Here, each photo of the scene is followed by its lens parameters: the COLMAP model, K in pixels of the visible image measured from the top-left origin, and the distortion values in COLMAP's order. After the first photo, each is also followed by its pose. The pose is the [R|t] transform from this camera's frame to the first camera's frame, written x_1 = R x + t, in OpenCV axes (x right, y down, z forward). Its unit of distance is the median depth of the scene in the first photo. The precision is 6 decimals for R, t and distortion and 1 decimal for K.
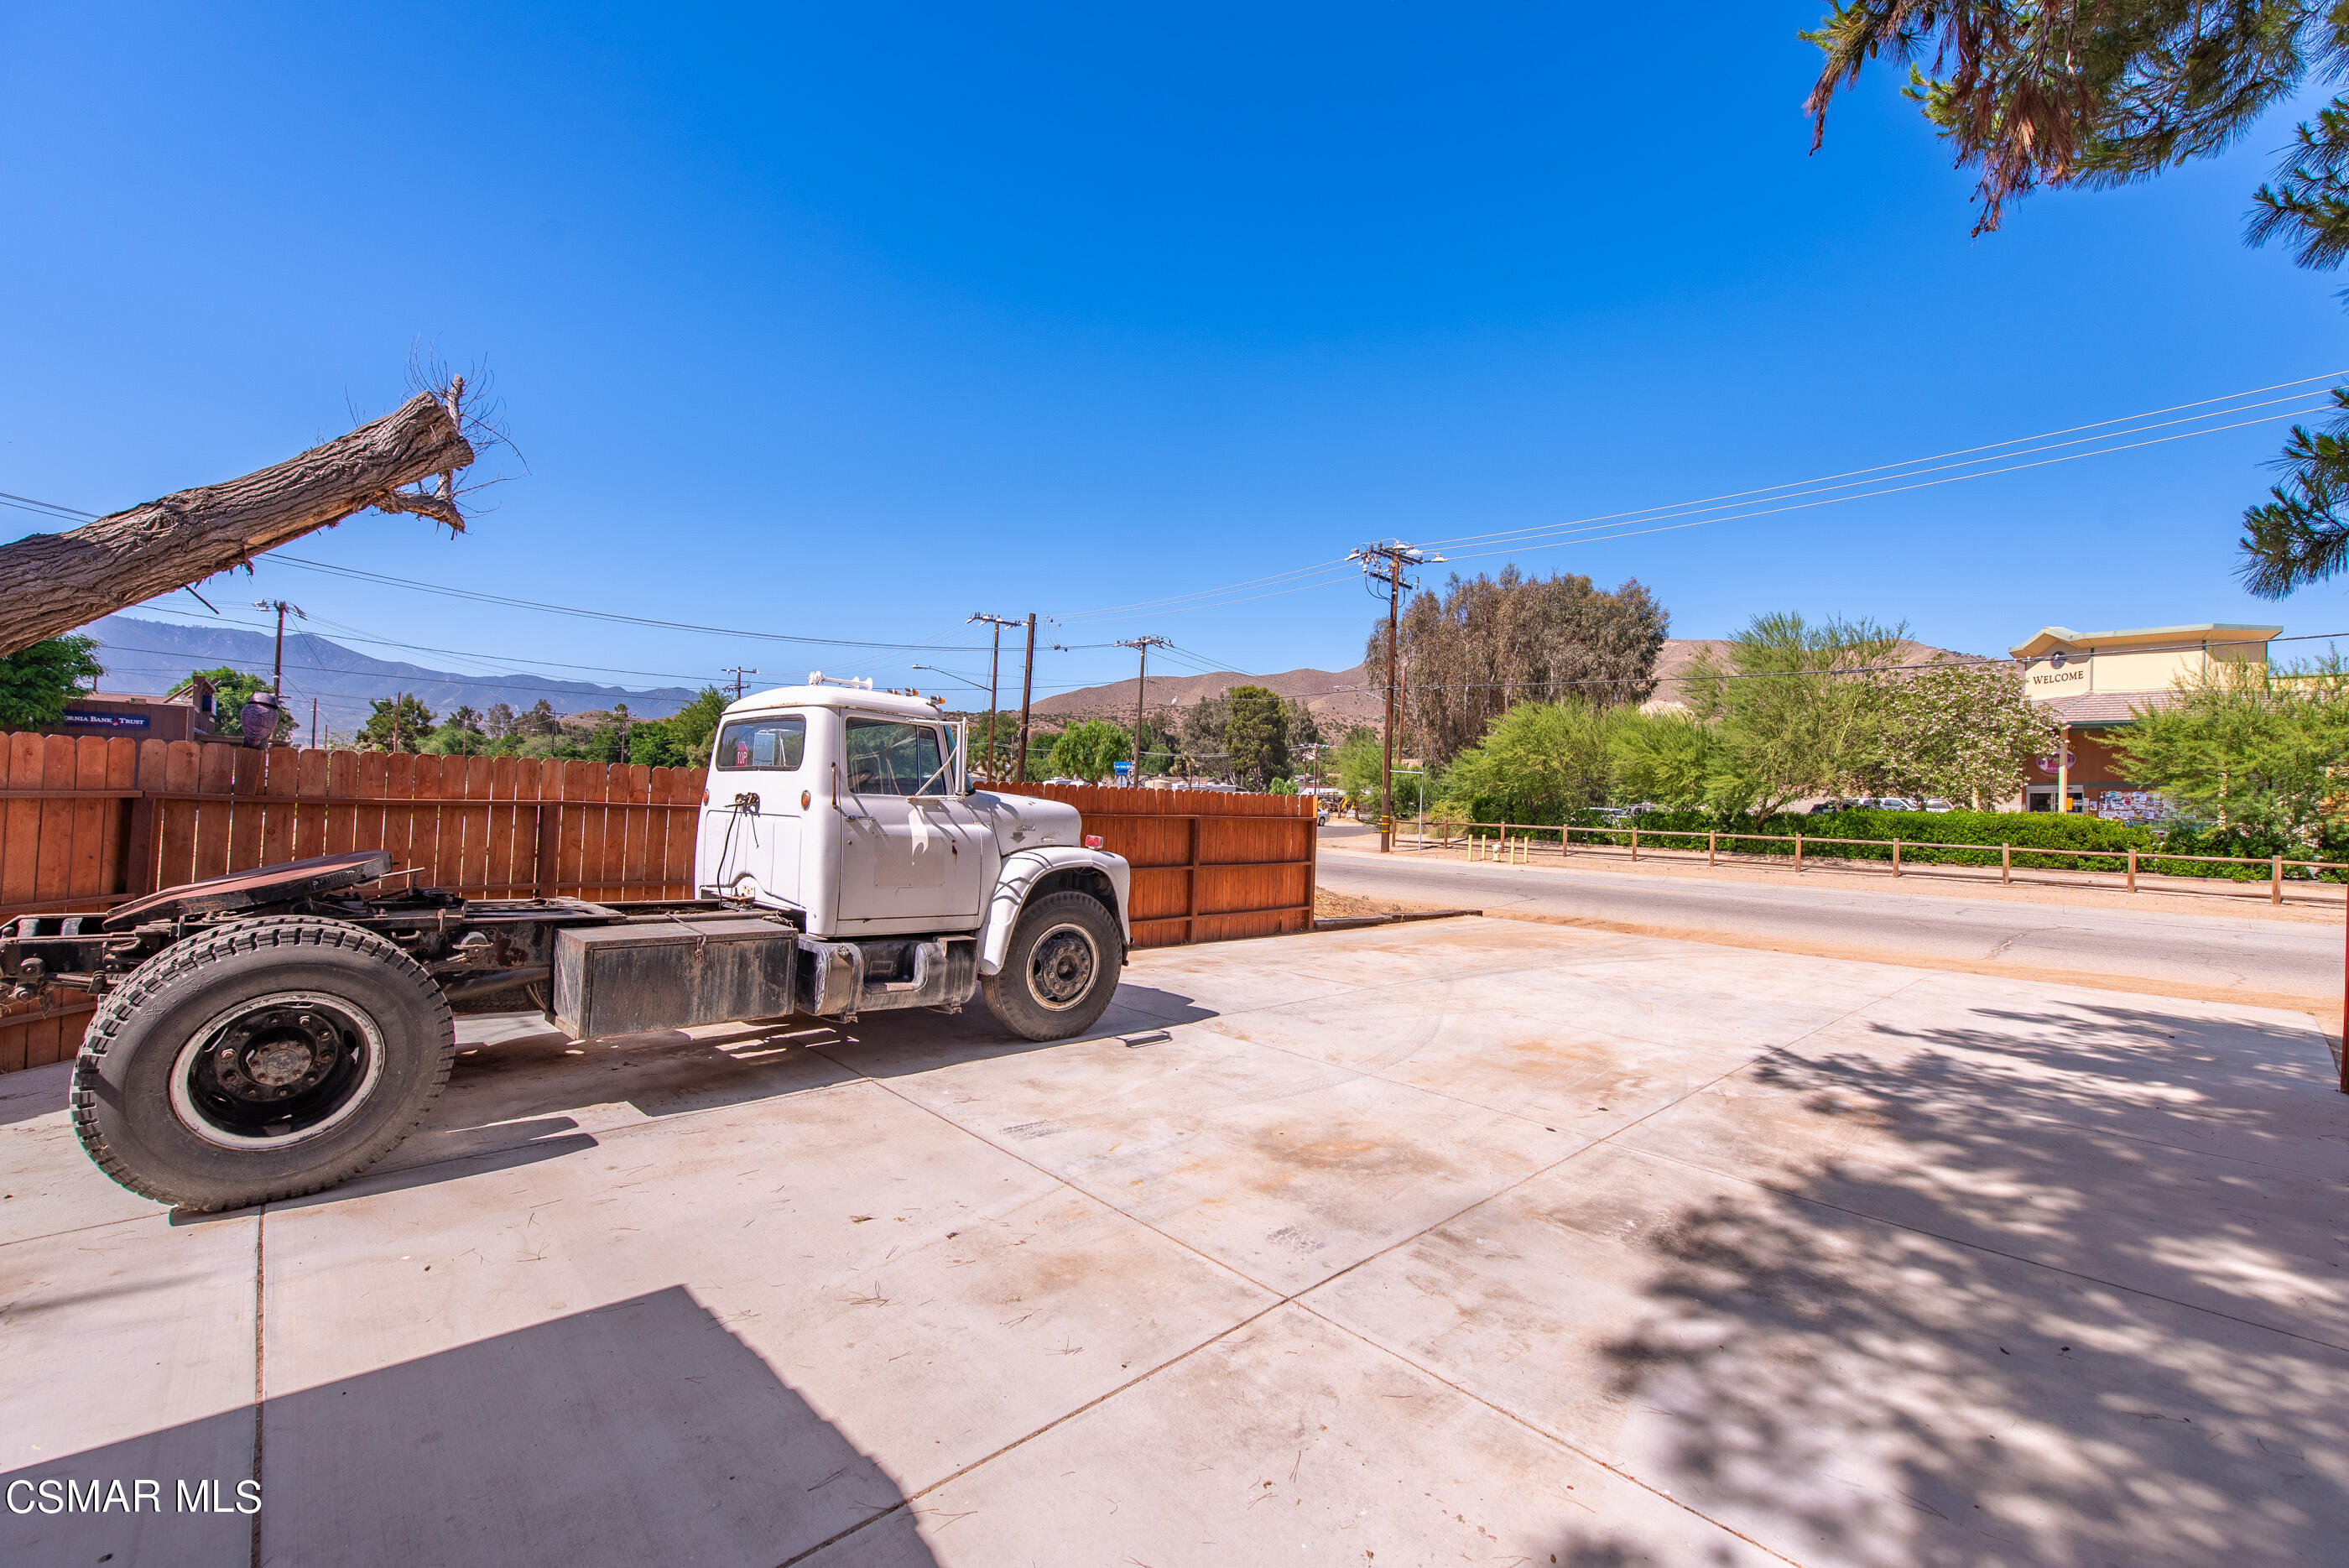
lens RADIAL K [[946.3, 0, 1162.3], [0, 946.3, 776.8], [0, 0, 1]] dist [0.003666, -0.000499]
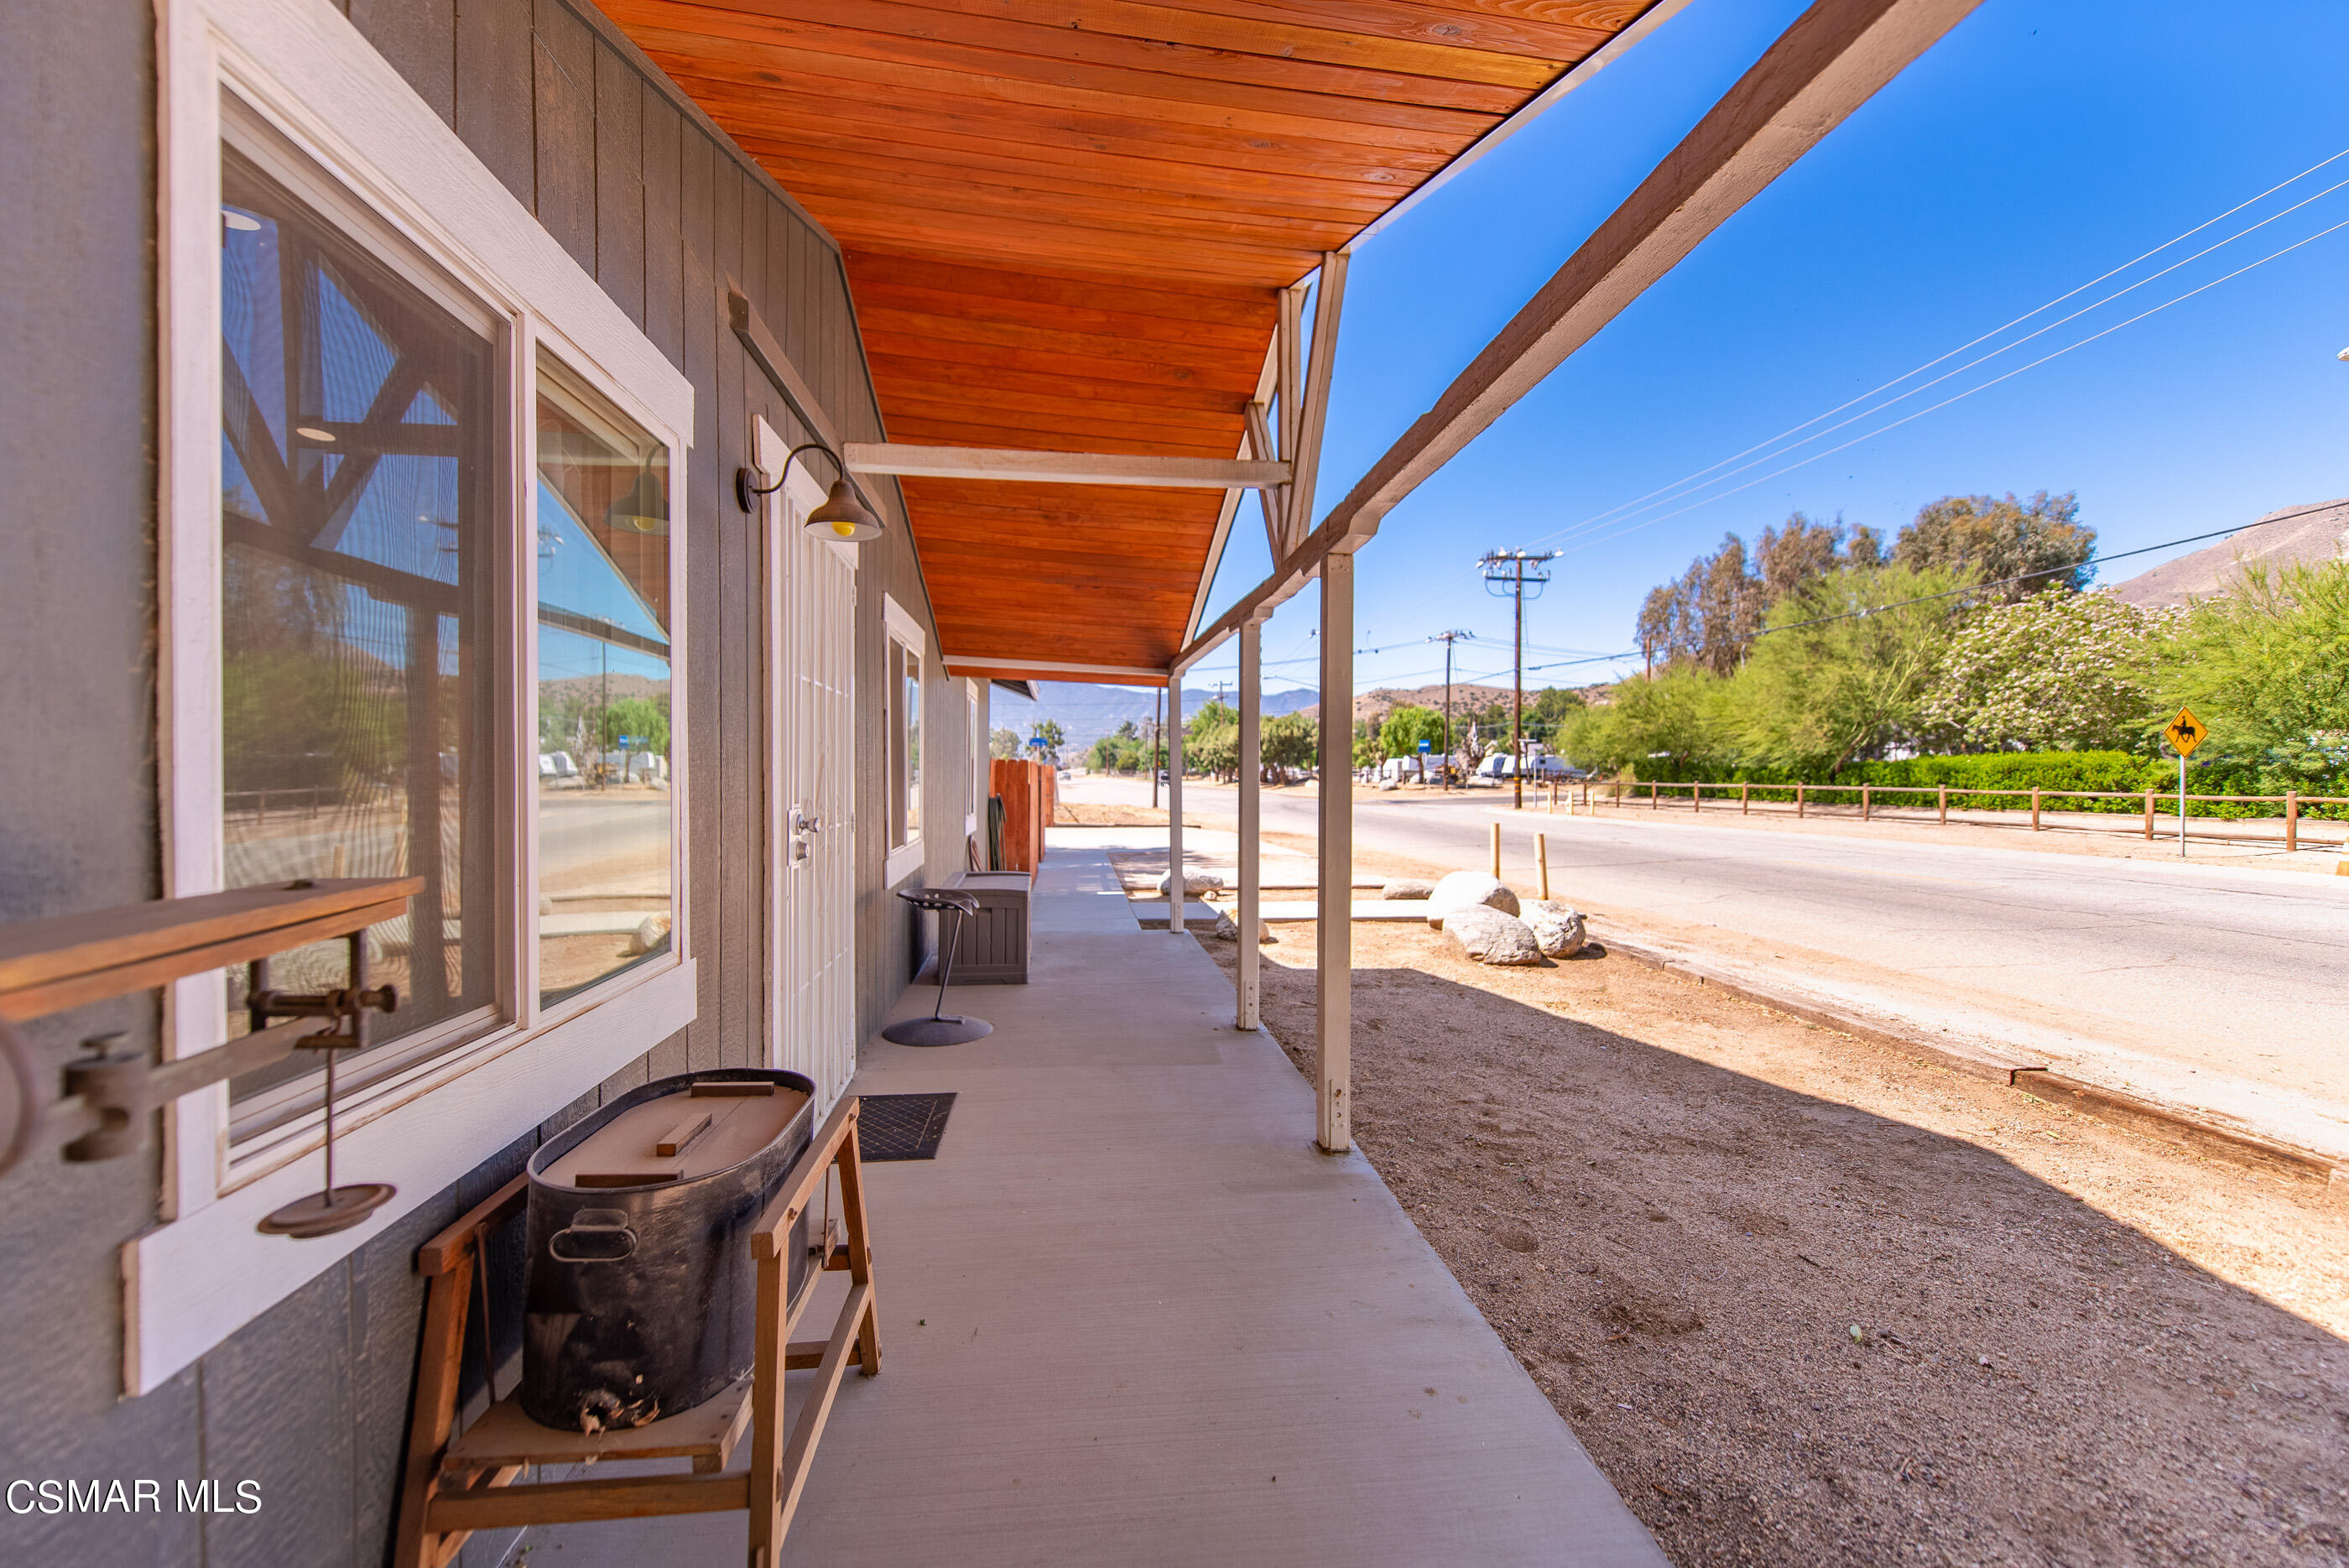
lens RADIAL K [[946.3, 0, 1177.2], [0, 946.3, 782.8], [0, 0, 1]] dist [0.003666, -0.000499]
pose [[0.810095, -0.024461, -0.585788, 0.683257], [0.036925, 0.999274, 0.009336, 0.023657], [0.585135, -0.029193, 0.810410, -0.245324]]
